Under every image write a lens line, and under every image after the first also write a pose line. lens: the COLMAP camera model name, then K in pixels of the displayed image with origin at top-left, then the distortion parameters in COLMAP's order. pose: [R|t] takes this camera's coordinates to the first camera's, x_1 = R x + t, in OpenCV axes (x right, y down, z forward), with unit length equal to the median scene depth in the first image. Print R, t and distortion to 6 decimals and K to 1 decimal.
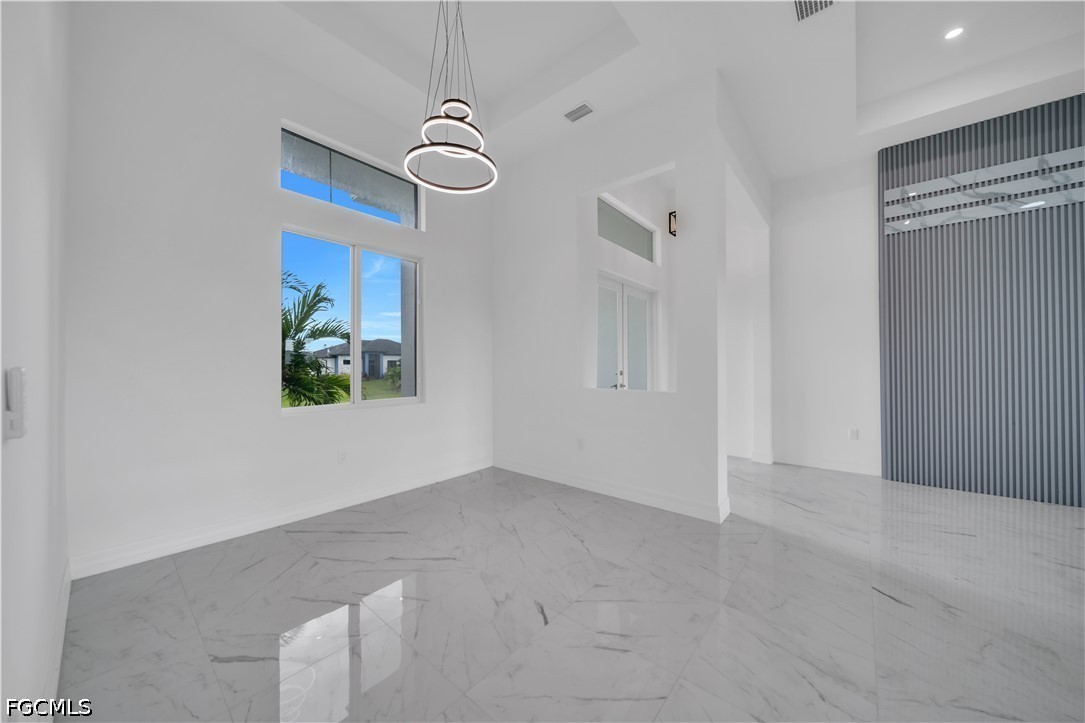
lens RADIAL K [[374.5, 0, 541.2], [0, 374.5, 364.0], [0, 0, 1]] dist [0.001189, -0.001400]
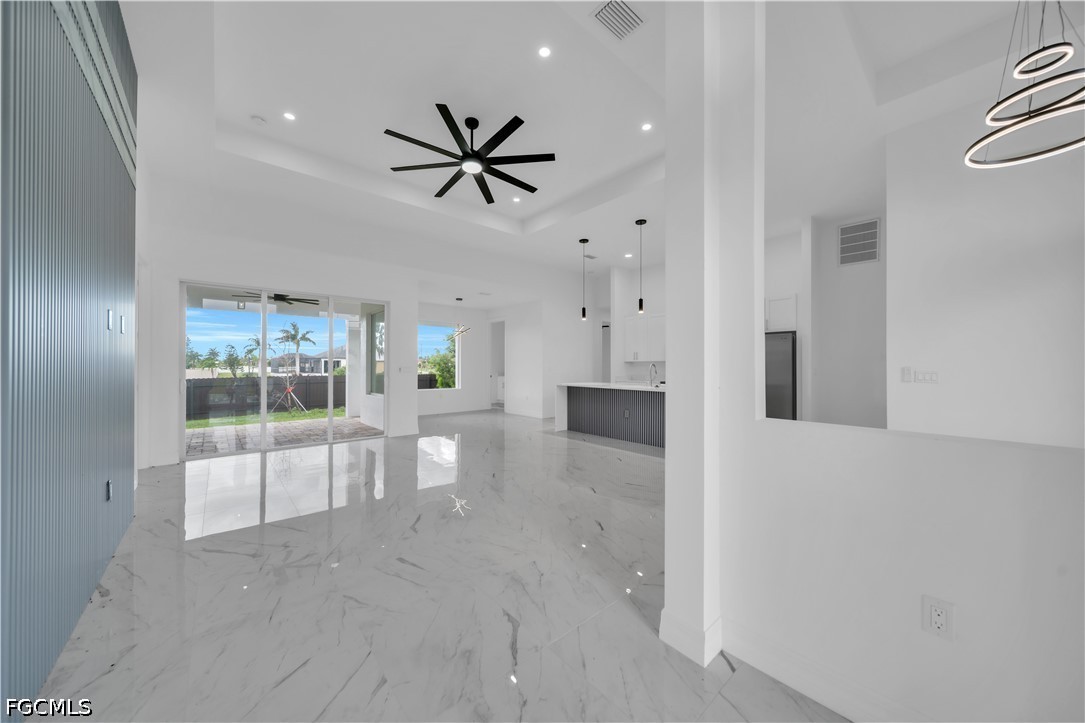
lens RADIAL K [[374.5, 0, 541.2], [0, 374.5, 364.0], [0, 0, 1]] dist [0.001189, -0.001400]
pose [[-0.987550, 0.000620, 0.157305, 0.468717], [-0.001103, 0.999940, -0.010868, 0.006549], [-0.157302, -0.010906, -0.987490, 1.251749]]
